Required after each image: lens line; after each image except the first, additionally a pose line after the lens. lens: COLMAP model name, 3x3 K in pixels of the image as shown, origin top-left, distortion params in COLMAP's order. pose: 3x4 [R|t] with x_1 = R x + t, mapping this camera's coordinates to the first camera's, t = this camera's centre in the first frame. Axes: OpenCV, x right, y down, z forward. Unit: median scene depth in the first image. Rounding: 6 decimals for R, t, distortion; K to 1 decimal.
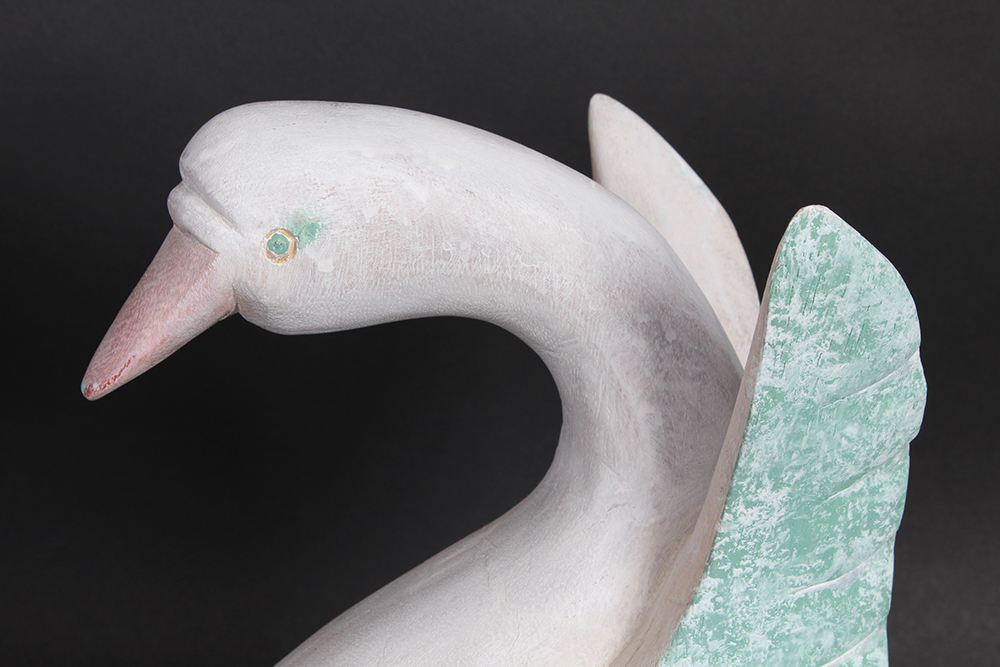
lens RADIAL K [[2406.9, 0, 496.9], [0, 2406.9, 333.7], [0, 0, 1]] dist [0.058981, 0.000000]
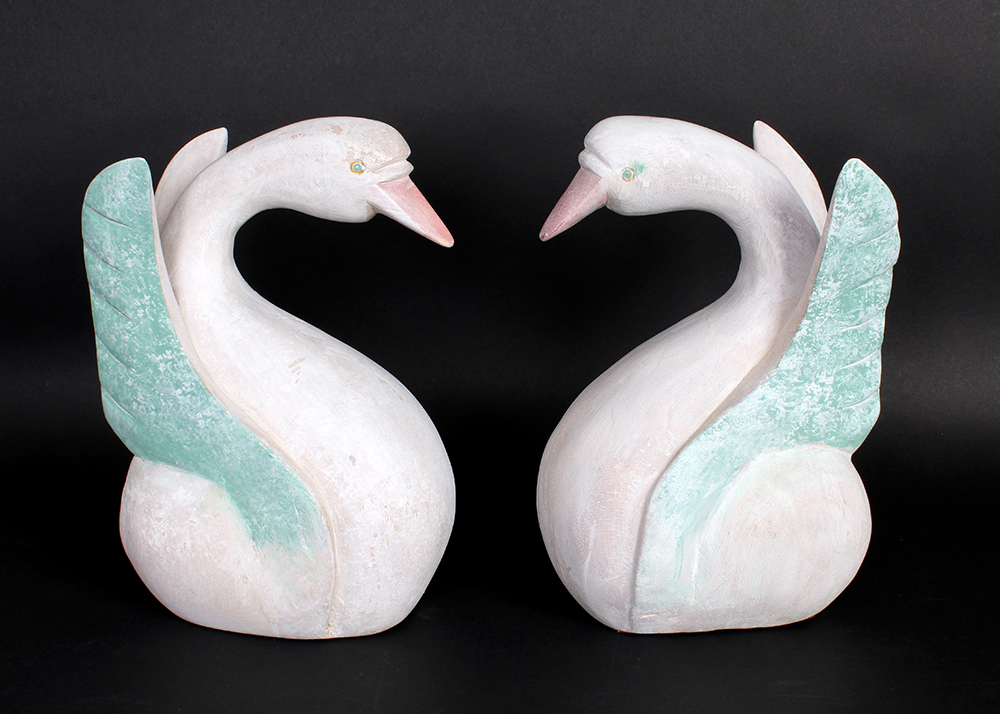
lens RADIAL K [[1629.1, 0, 504.0], [0, 1629.1, 360.8], [0, 0, 1]] dist [-0.037870, 0.000000]
pose [[0.996795, 0.023635, -0.076433, -0.082666], [-0.023277, 0.999714, 0.005572, 0.138286], [0.076543, -0.003775, 0.997059, -0.605067]]
